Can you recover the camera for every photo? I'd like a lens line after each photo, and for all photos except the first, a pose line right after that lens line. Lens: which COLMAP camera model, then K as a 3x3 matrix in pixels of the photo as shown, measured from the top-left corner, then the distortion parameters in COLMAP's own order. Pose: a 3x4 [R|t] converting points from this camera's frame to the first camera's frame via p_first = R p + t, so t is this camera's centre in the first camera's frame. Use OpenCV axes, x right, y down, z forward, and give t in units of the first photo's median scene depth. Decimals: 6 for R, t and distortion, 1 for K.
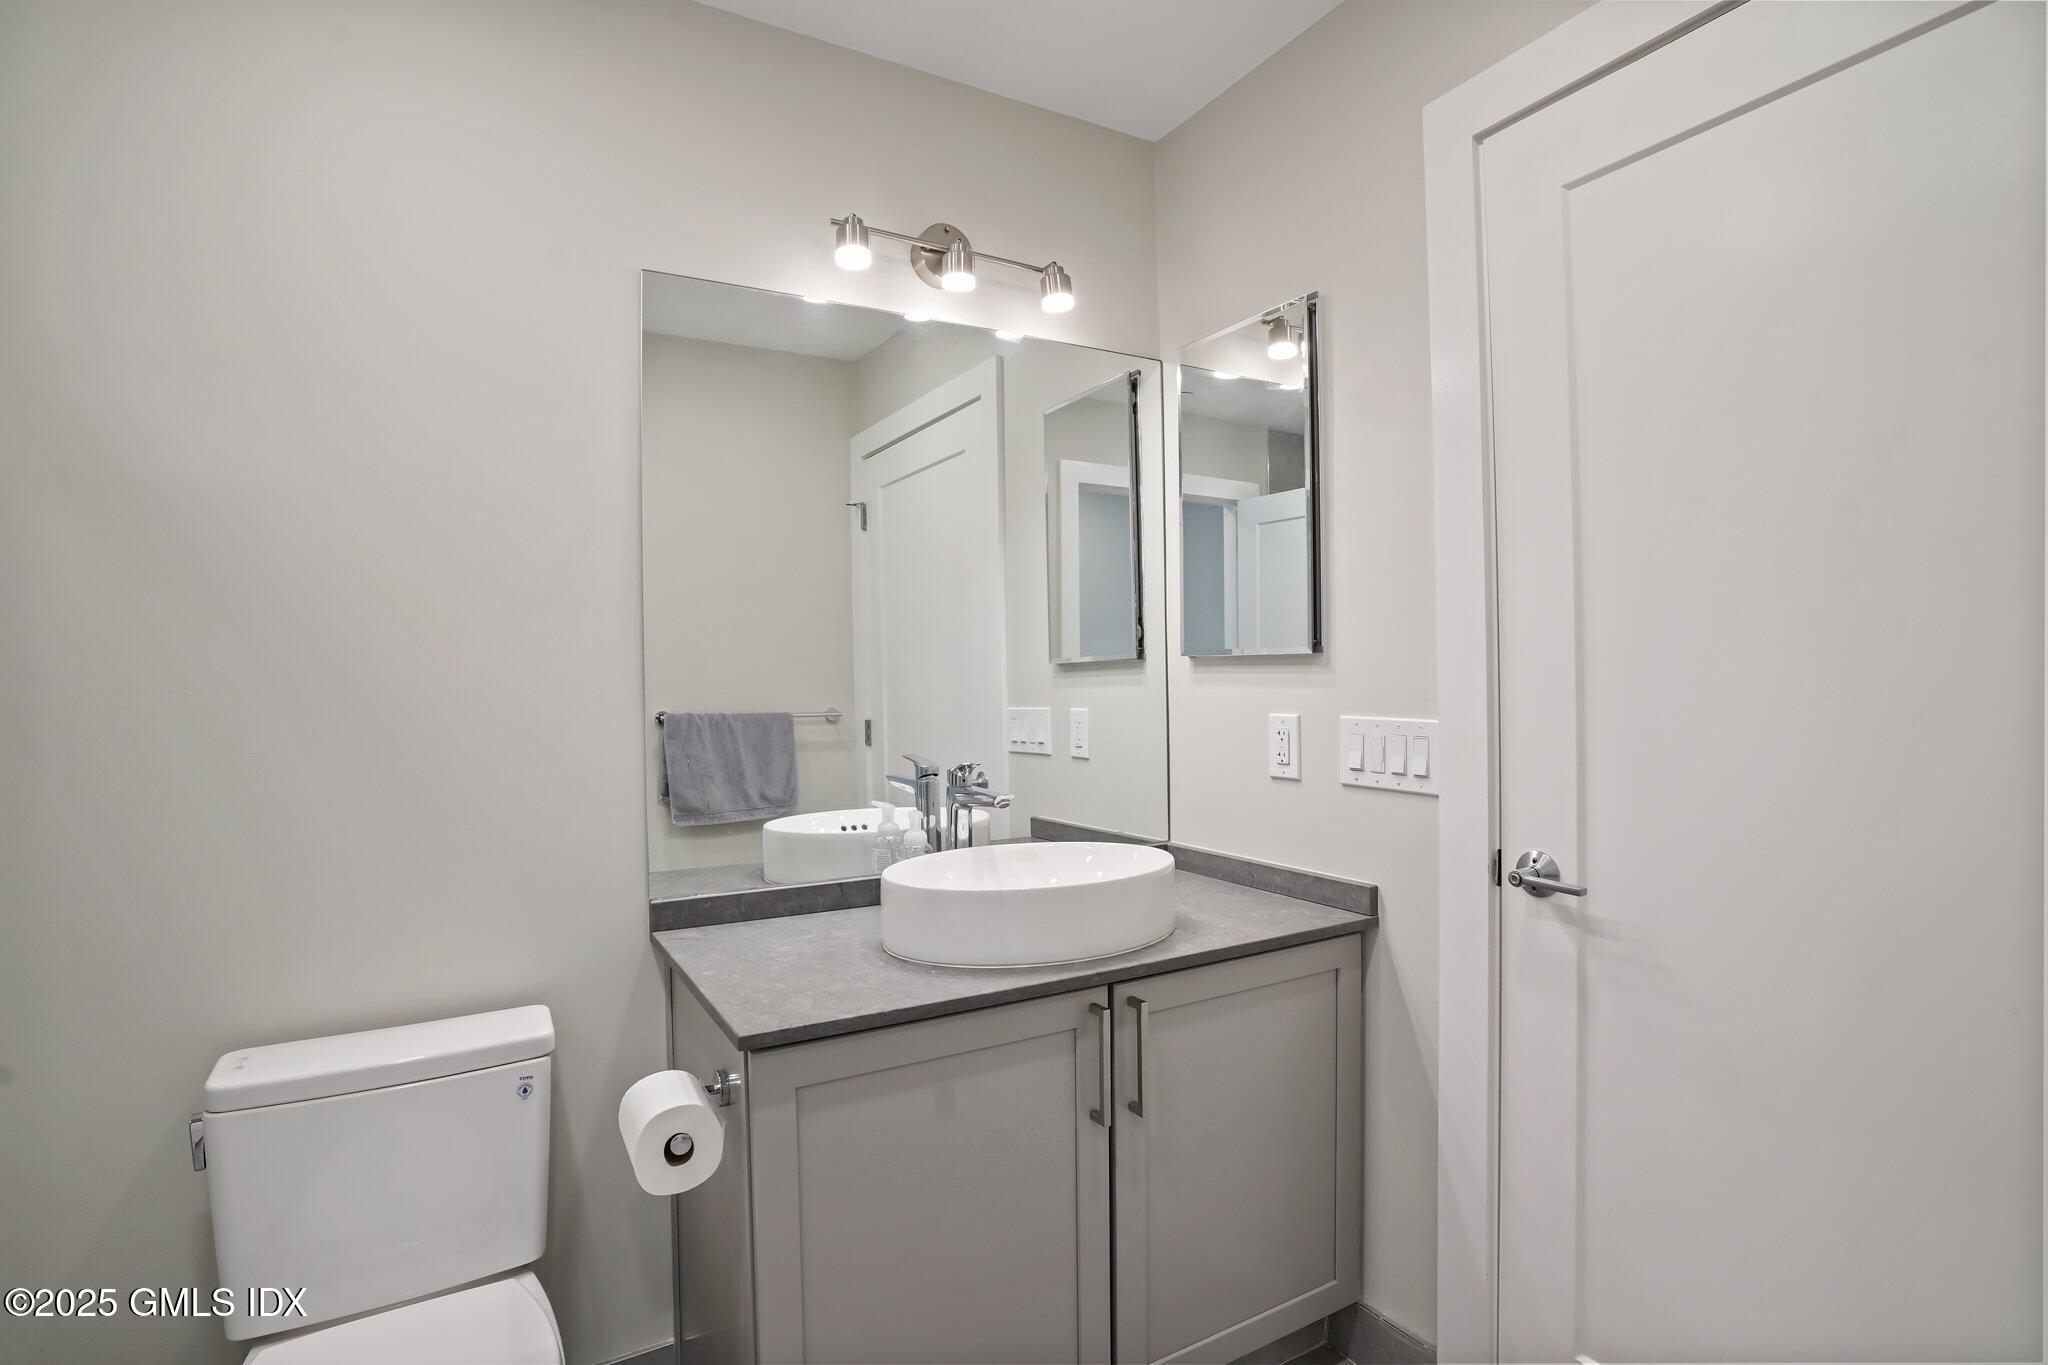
lens RADIAL K [[1012.1, 0, 1022.1], [0, 1012.1, 680.0], [0, 0, 1]] dist [-0.023317, 0.000426]
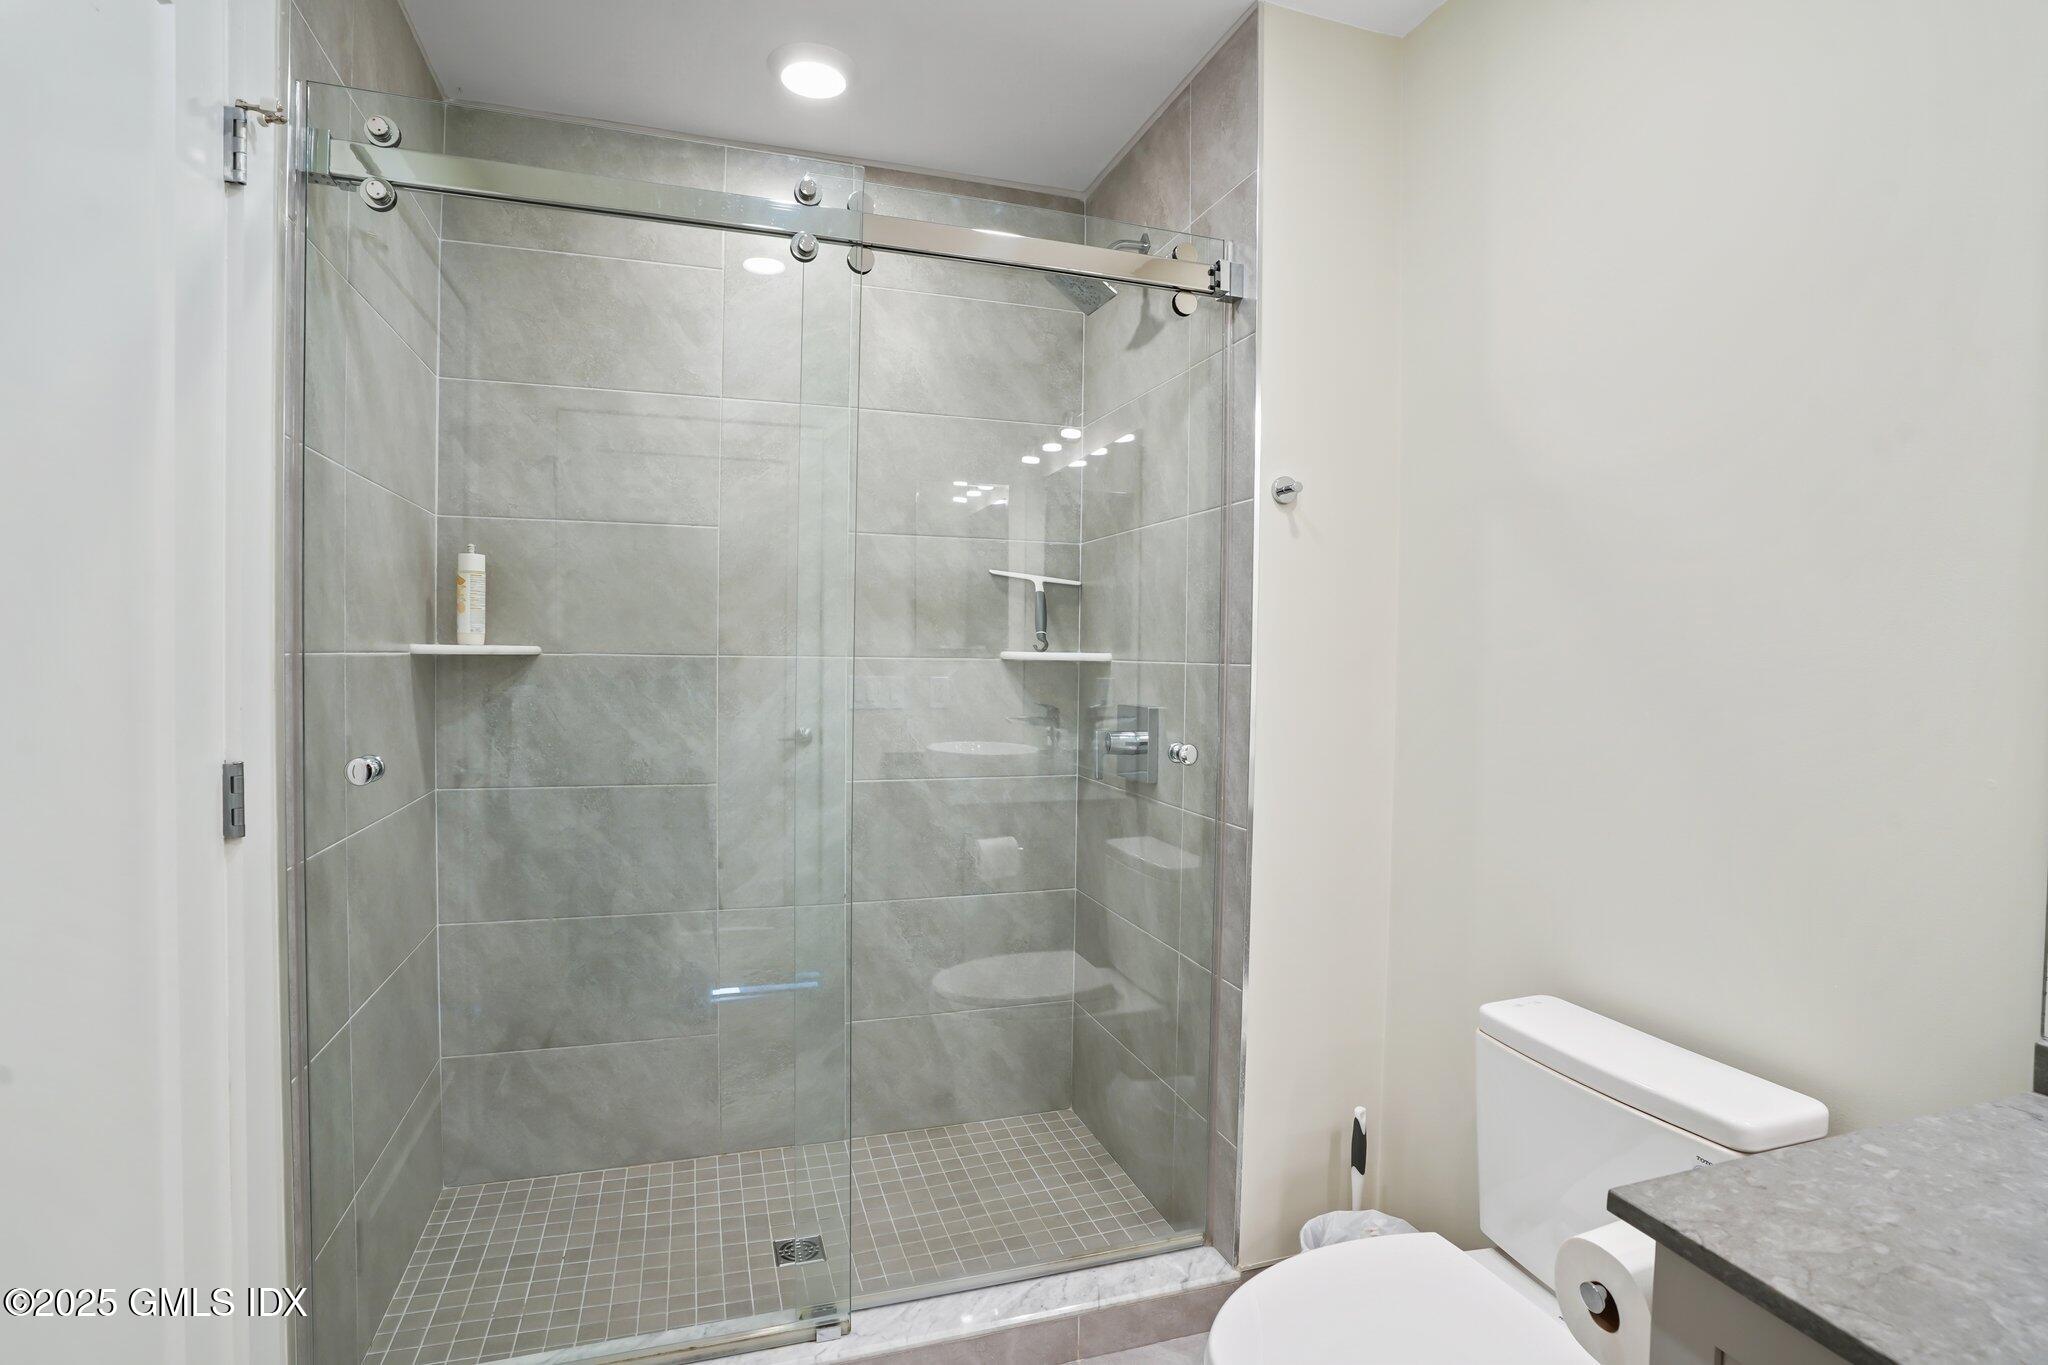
lens RADIAL K [[1012.1, 0, 1021.3], [0, 1012.1, 678.5], [0, 0, 1]] dist [-0.023317, 0.000426]
pose [[-0.216903, 0.027153, -0.975816, 0.375035], [-0.020169, 0.999275, 0.032289, 0.005707], [0.975985, 0.026684, -0.216198, 0.659642]]
